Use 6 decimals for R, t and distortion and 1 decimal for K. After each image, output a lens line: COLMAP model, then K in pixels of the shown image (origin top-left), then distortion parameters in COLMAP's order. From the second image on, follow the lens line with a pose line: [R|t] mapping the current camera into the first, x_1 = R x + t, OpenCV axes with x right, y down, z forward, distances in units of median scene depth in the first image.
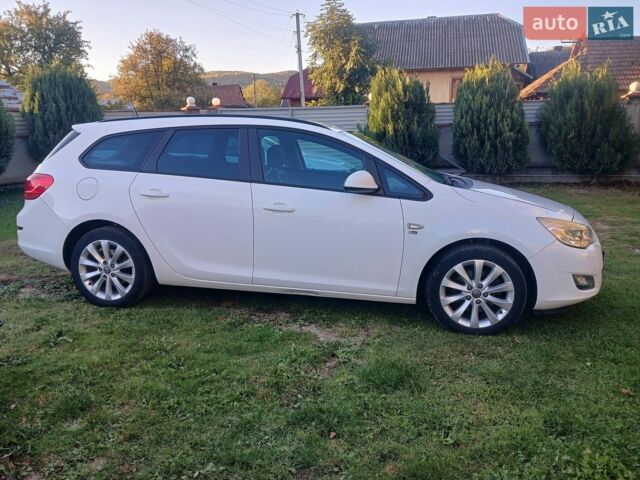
lens RADIAL K [[512.8, 0, 315.8], [0, 512.8, 239.3], [0, 0, 1]] dist [0.052816, -0.064907]
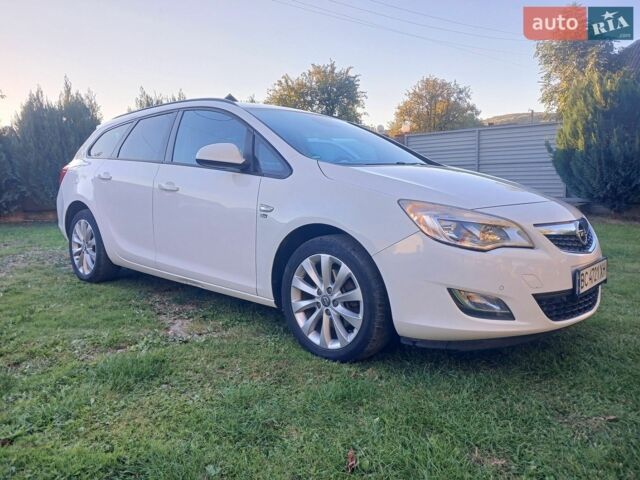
lens RADIAL K [[512.8, 0, 318.7], [0, 512.8, 239.2], [0, 0, 1]] dist [0.052816, -0.064907]
pose [[0.849126, 0.058665, -0.524922, 0.229919], [-0.104072, 0.992913, -0.057381, 0.020365], [0.517836, 0.103354, 0.849214, 0.118777]]
